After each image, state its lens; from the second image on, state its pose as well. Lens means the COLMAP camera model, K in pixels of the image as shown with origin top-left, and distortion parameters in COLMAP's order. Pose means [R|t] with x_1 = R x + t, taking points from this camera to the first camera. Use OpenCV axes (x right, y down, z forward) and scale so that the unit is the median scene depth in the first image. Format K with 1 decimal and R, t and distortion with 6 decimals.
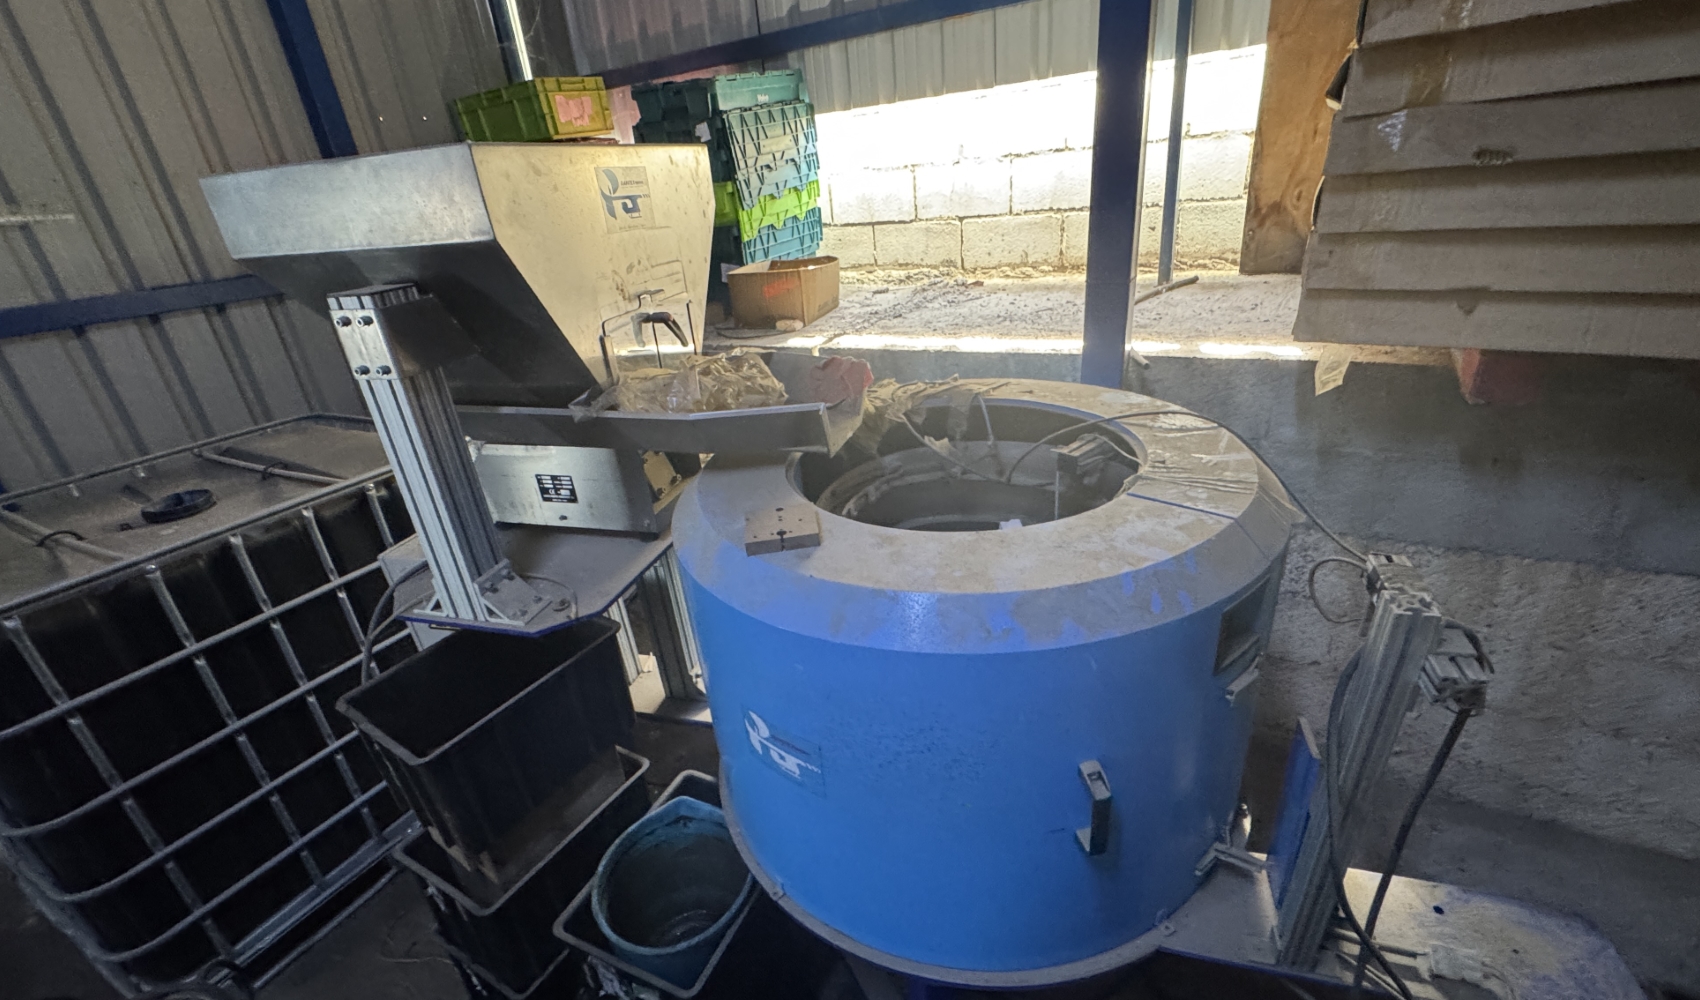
lens RADIAL K [[713.5, 0, 851.9], [0, 713.5, 499.7], [0, 0, 1]] dist [-0.001783, 0.000347]
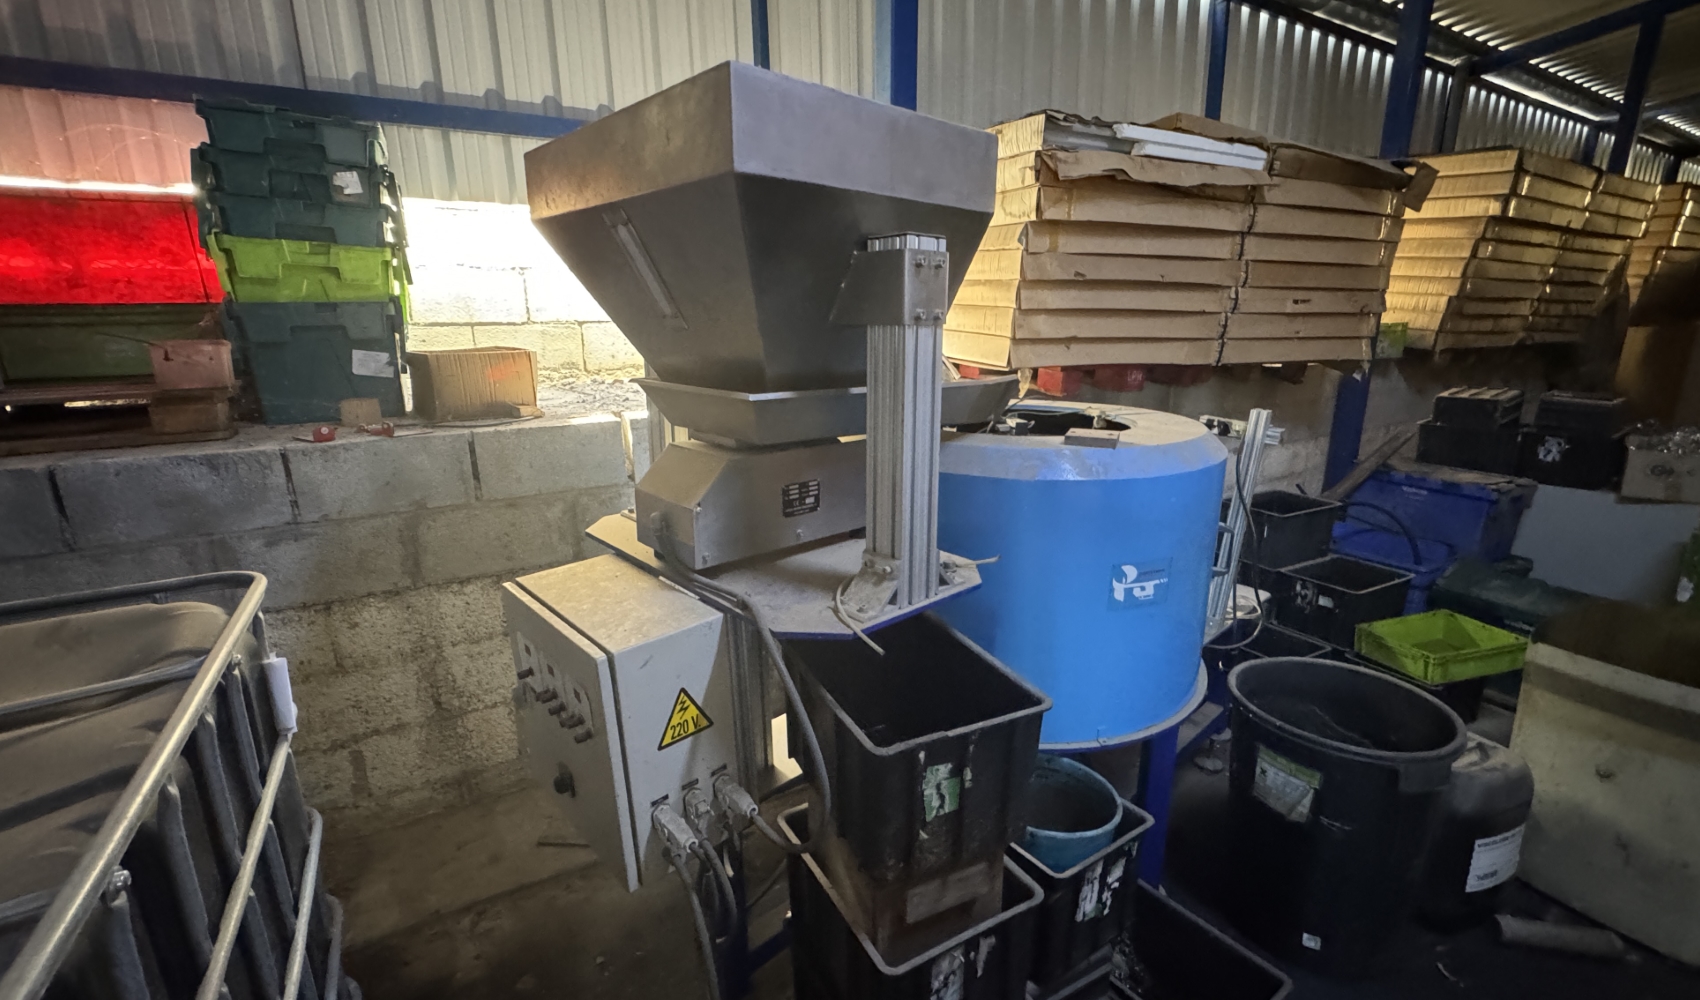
lens RADIAL K [[713.5, 0, 851.9], [0, 713.5, 499.7], [0, 0, 1]] dist [-0.001783, 0.000347]
pose [[0.513996, -0.128328, 0.848139, -1.047369], [0.322210, 0.945225, -0.052251, 0.049618], [-0.794977, 0.300136, 0.527191, 0.424884]]
